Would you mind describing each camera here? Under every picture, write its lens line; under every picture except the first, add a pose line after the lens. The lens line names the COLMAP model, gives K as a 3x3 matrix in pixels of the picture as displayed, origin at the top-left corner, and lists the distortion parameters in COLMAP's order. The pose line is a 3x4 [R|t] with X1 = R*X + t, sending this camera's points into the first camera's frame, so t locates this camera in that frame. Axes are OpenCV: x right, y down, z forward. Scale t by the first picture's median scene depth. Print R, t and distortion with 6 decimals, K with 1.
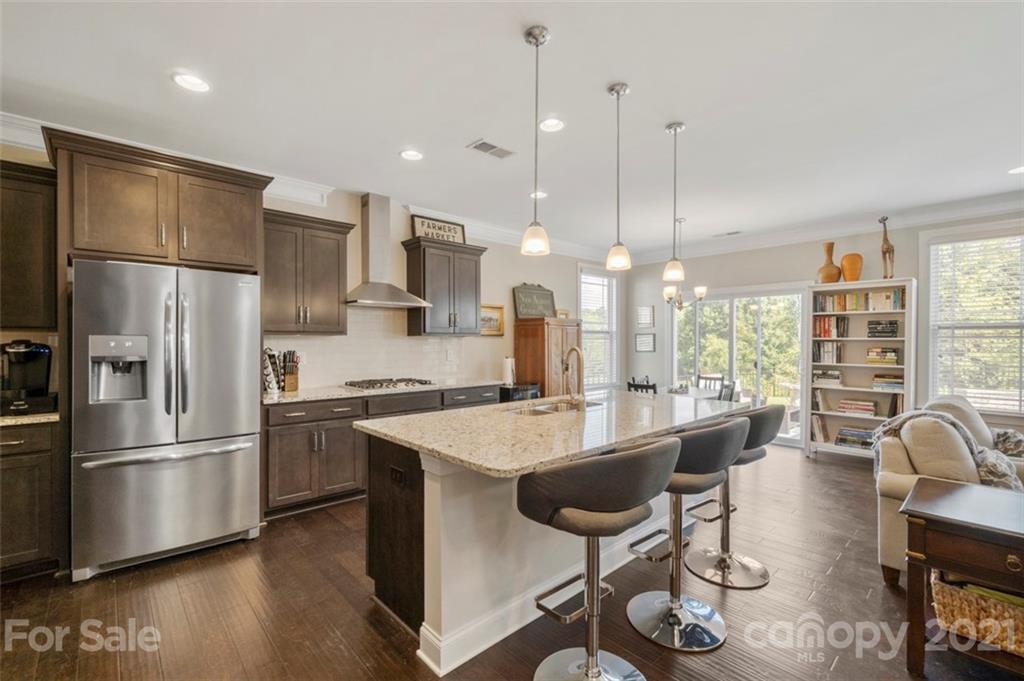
lens RADIAL K [[447.5, 0, 513.9], [0, 447.5, 343.0], [0, 0, 1]] dist [-0.009040, 0.003575]
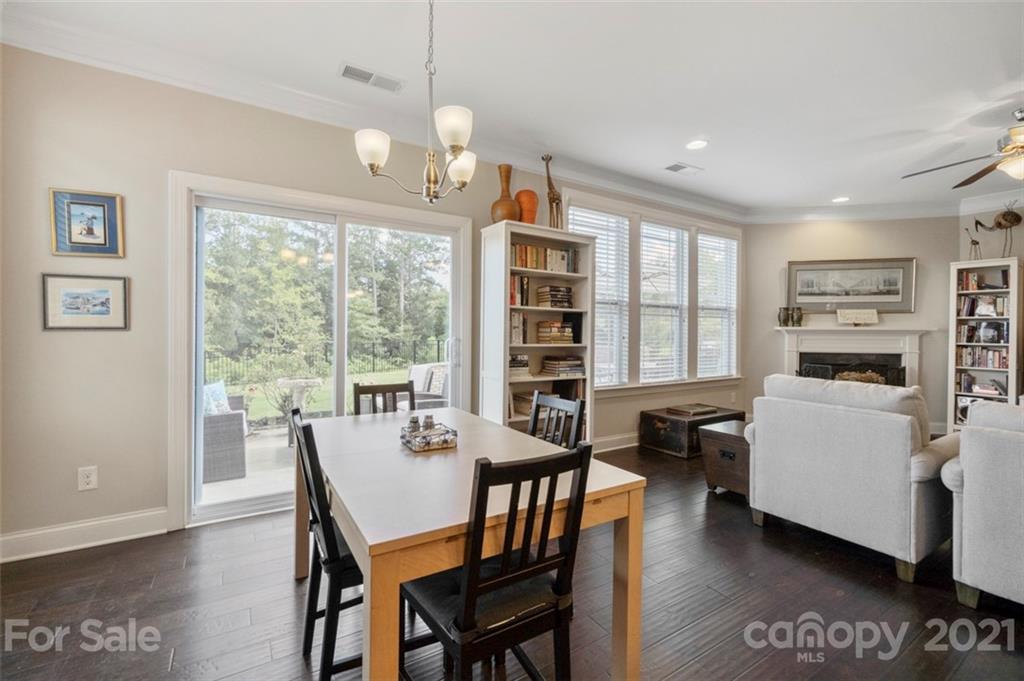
lens RADIAL K [[447.5, 0, 509.5], [0, 447.5, 333.4], [0, 0, 1]] dist [-0.009040, 0.003575]
pose [[0.172657, -0.007454, 0.984954, 0.042622], [-0.004210, 0.999957, 0.008306, 0.024838], [-0.984973, -0.005581, 0.172618, 0.938426]]
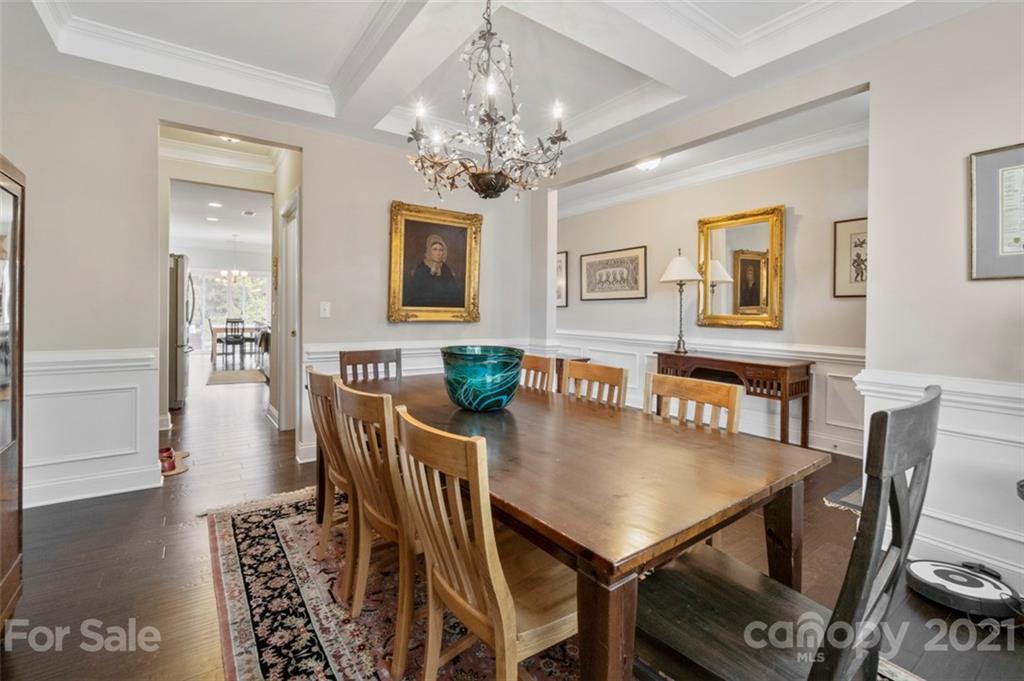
lens RADIAL K [[447.5, 0, 493.4], [0, 447.5, 309.1], [0, 0, 1]] dist [-0.009040, 0.003575]
pose [[0.139441, -0.000654, 0.990230, -1.437153], [-0.005944, 0.999981, 0.001498, 0.030255], [-0.990213, -0.006094, 0.139435, -0.368065]]
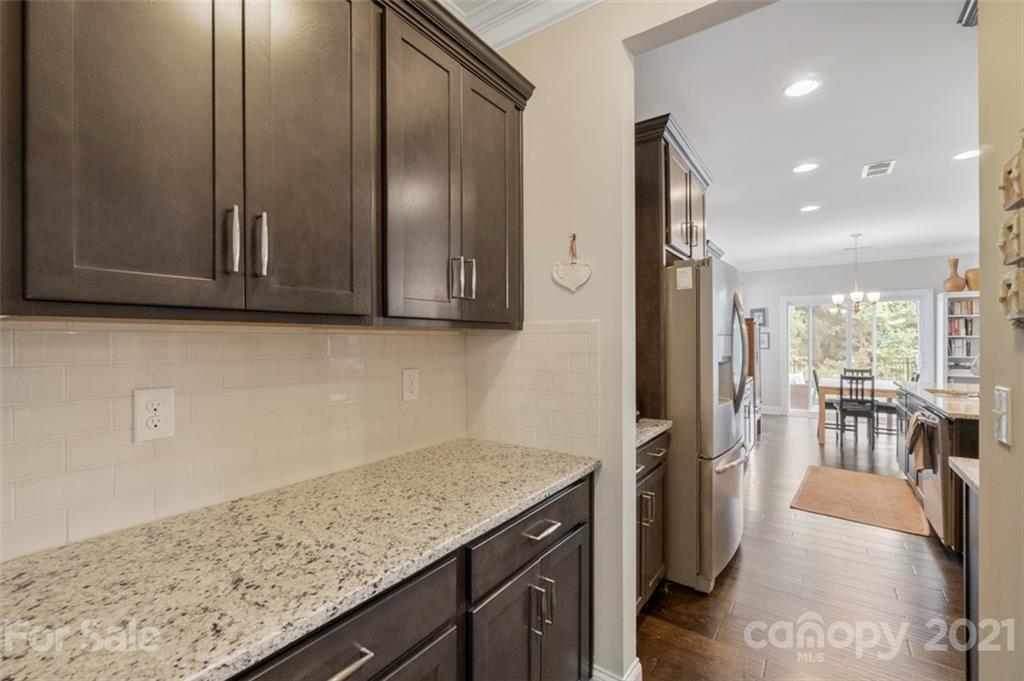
lens RADIAL K [[447.5, 0, 503.6], [0, 447.5, 340.4], [0, 0, 1]] dist [-0.009040, 0.003575]
pose [[0.976078, -0.005660, 0.217345, -0.826356], [0.007116, 0.999957, -0.005915, -0.000956], [-0.217303, 0.007320, 0.976077, 0.079764]]
